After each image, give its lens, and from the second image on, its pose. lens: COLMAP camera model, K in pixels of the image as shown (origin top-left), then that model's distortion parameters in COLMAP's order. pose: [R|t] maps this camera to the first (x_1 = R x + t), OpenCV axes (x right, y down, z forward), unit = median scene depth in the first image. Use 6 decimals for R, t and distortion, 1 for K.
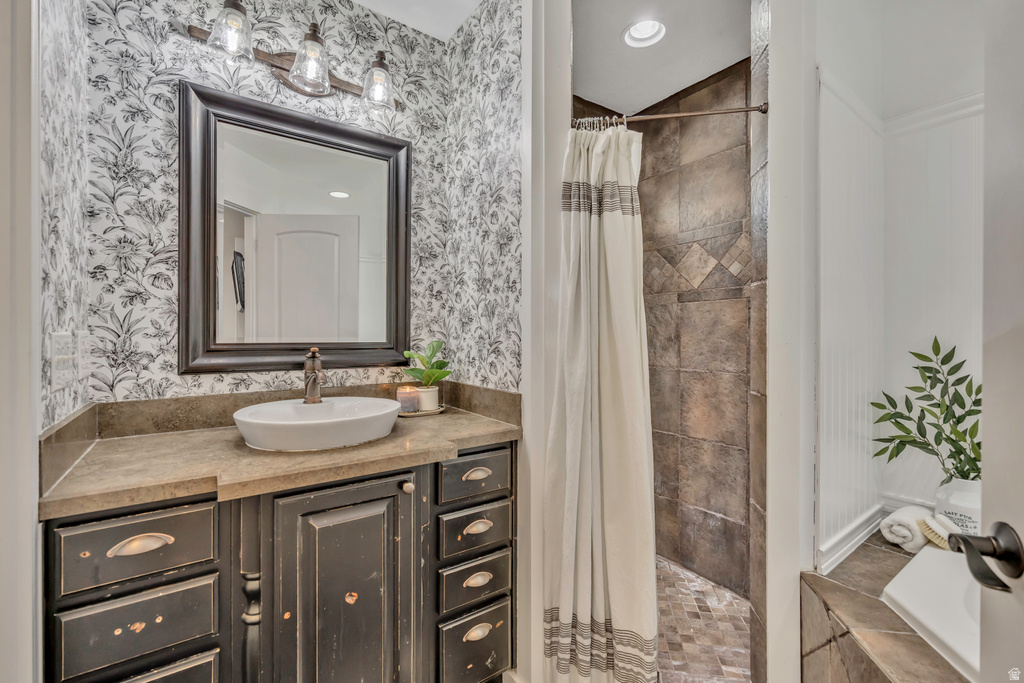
lens RADIAL K [[395.7, 0, 508.0], [0, 395.7, 340.5], [0, 0, 1]] dist [-0.000189, -0.000002]
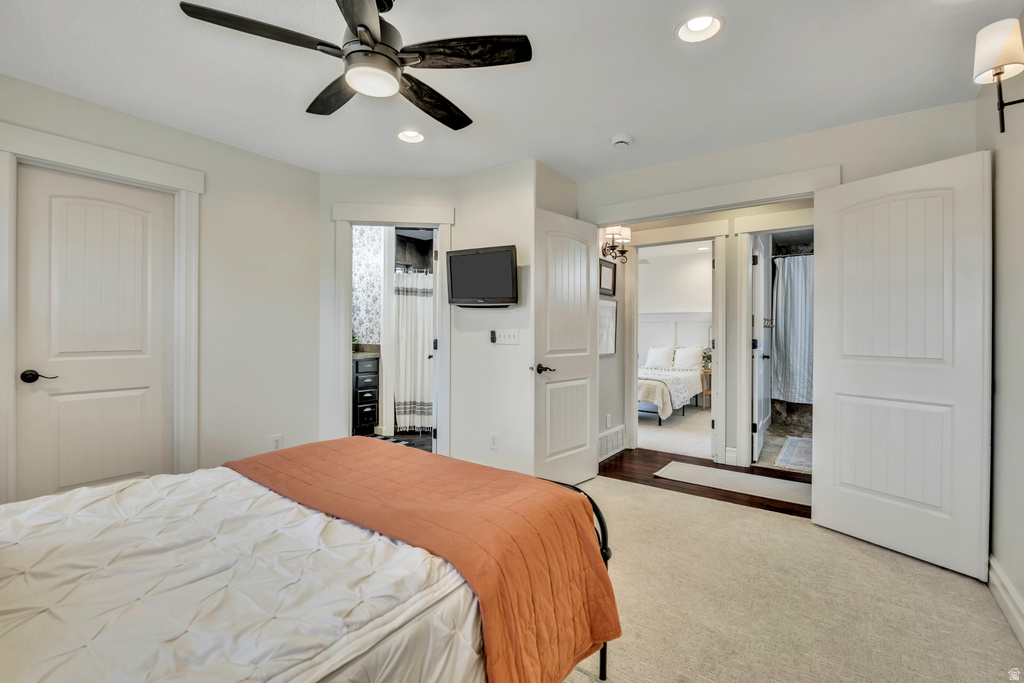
lens RADIAL K [[441.7, 0, 510.4], [0, 441.7, 336.0], [0, 0, 1]] dist [-0.005094, 0.002273]
pose [[0.948005, 0.001565, 0.318253, -0.108683], [-0.002766, 0.999991, 0.003324, 0.039035], [-0.318245, -0.004032, 0.948000, -2.815727]]
